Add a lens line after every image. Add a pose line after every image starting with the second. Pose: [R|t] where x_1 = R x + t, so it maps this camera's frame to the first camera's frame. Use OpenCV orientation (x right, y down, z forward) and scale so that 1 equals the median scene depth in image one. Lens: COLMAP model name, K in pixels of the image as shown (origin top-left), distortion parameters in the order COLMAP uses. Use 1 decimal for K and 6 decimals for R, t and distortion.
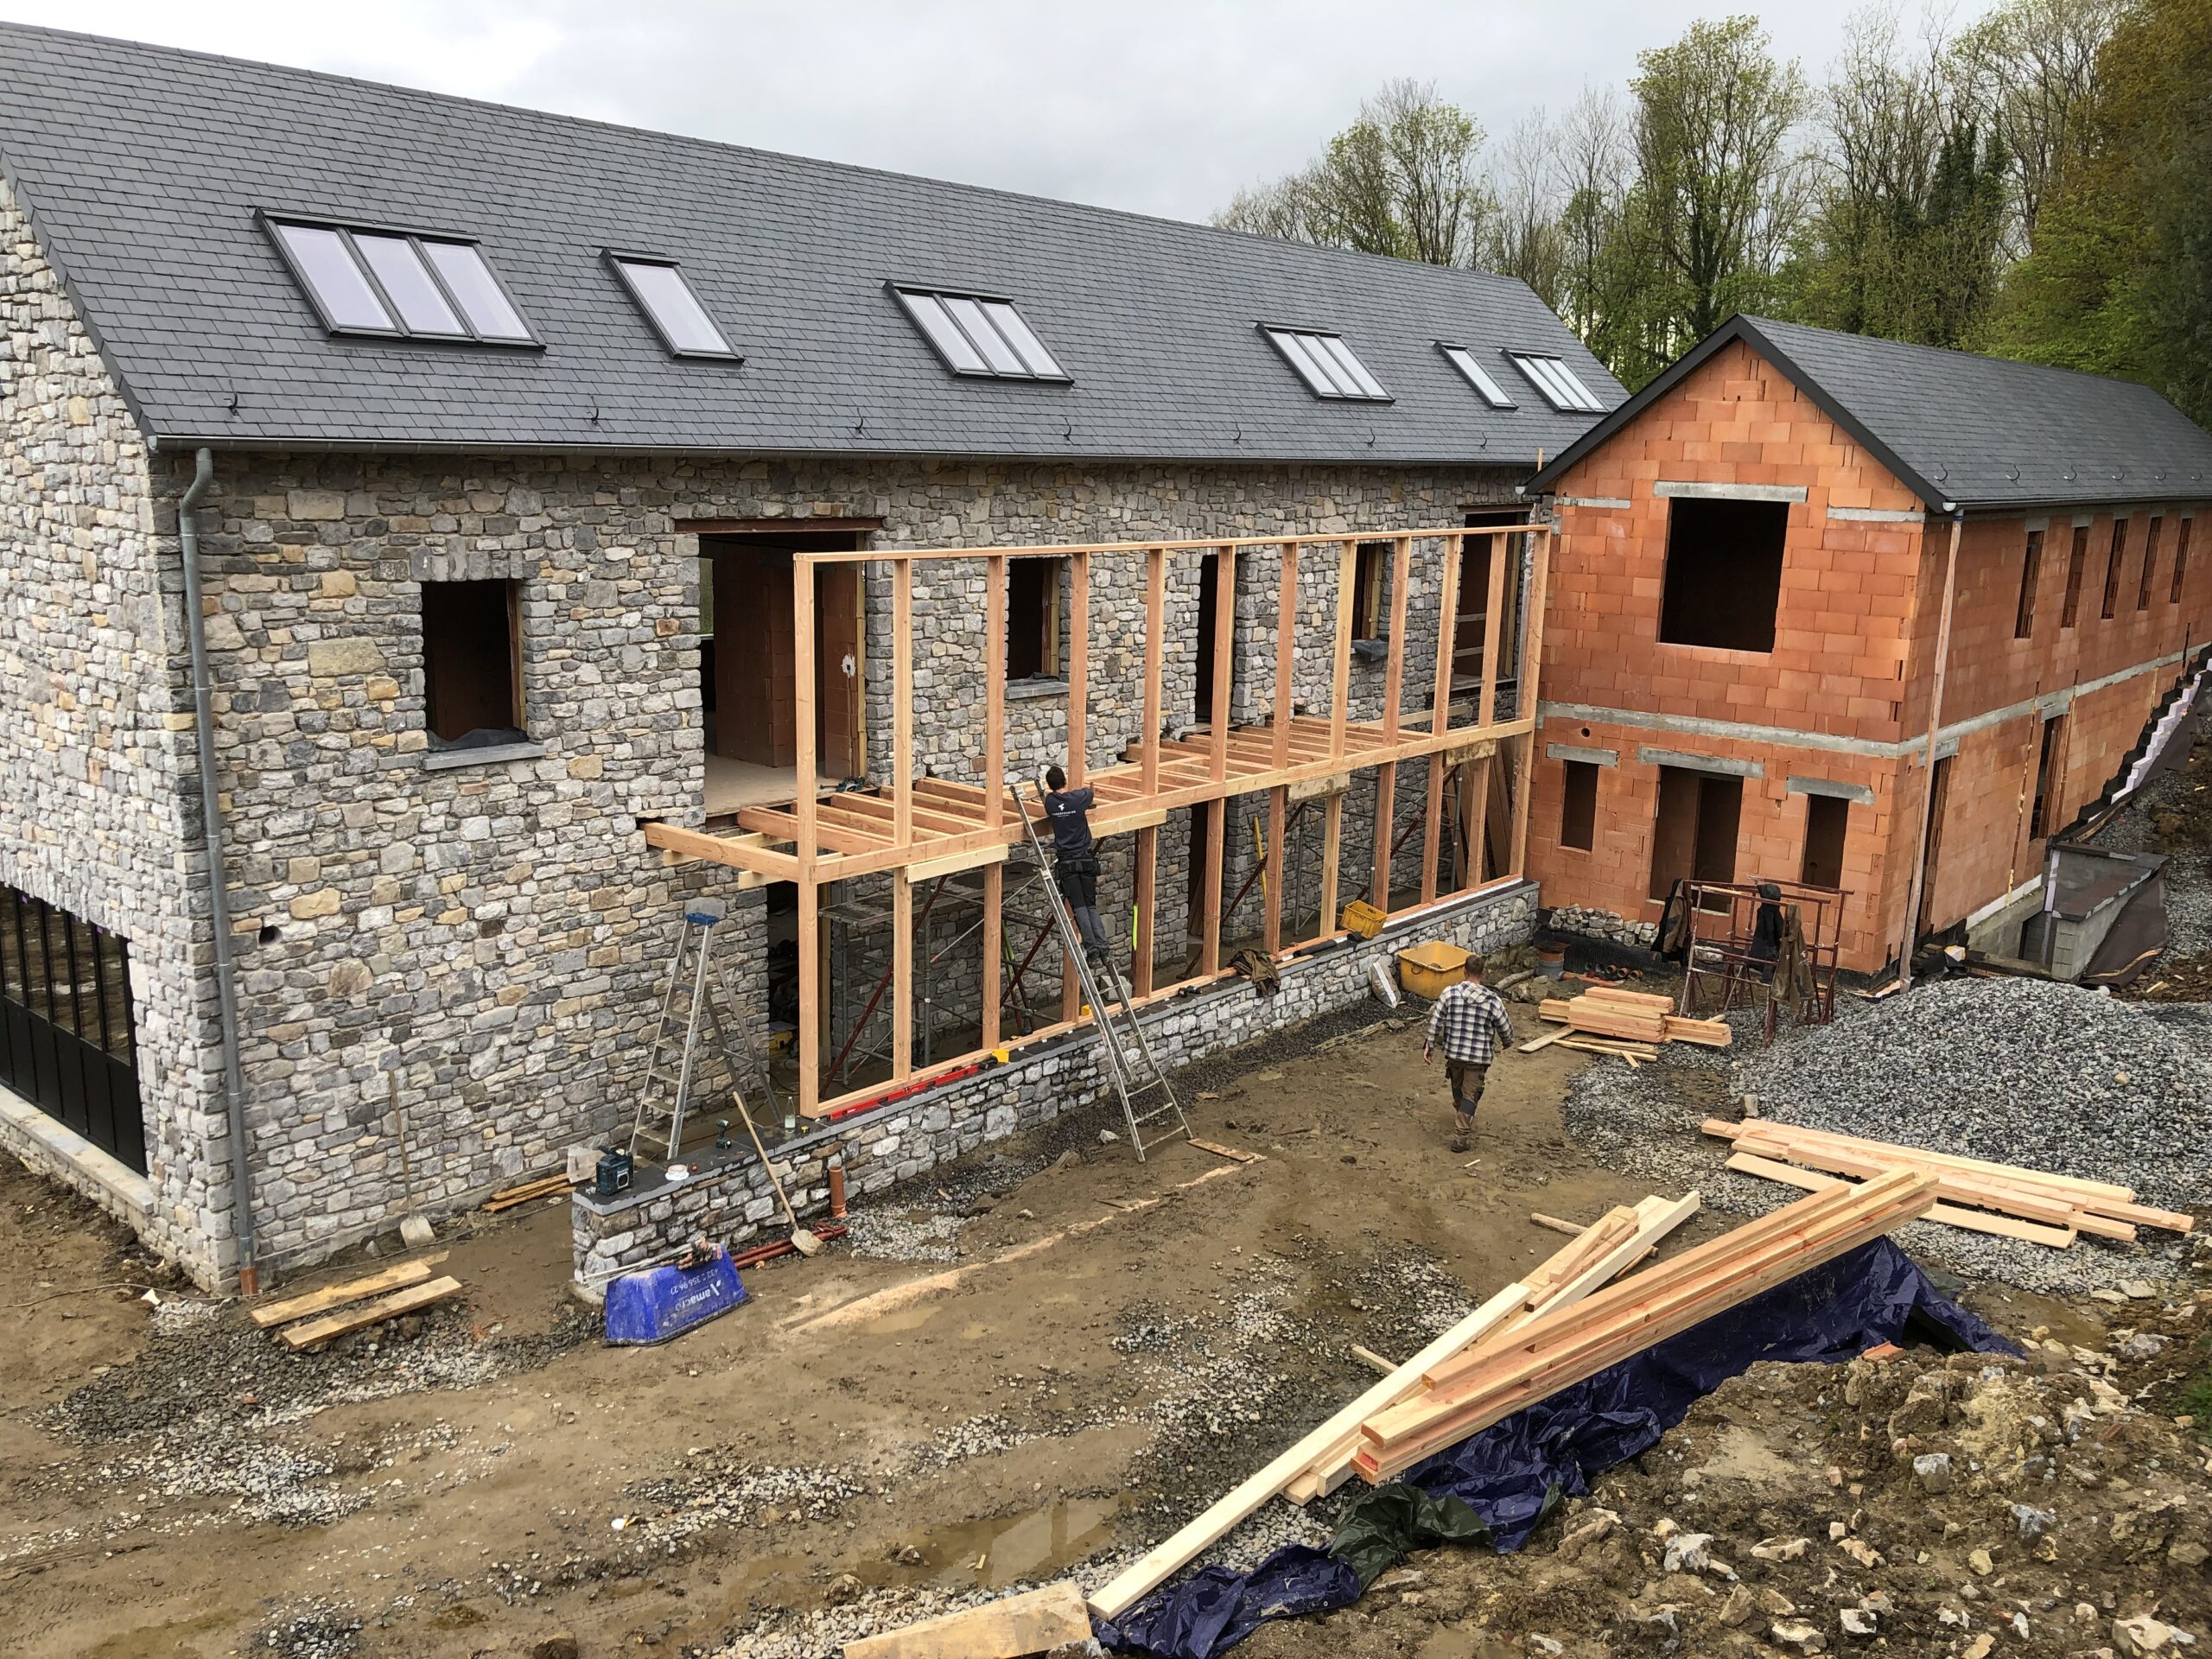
lens RADIAL K [[1804.0, 0, 1106.0], [0, 1804.0, 829.5], [0, 0, 1]] dist [0.032799, -0.079229]
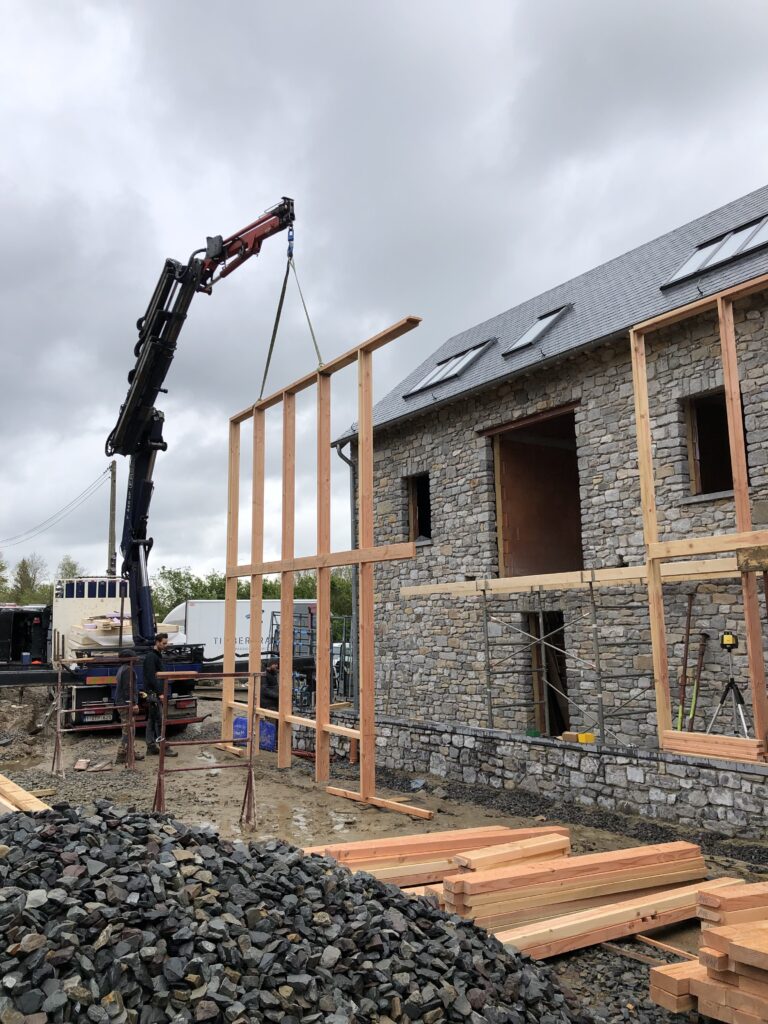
lens RADIAL K [[815.2, 0, 342.1], [0, 815.2, 493.4], [0, 0, 1]] dist [0.087704, -0.266680]
pose [[-0.298476, -0.176231, -0.938006, 0.699773], [-0.187462, 0.974486, -0.123434, 0.044826], [0.935826, 0.138998, -0.323897, 1.203480]]
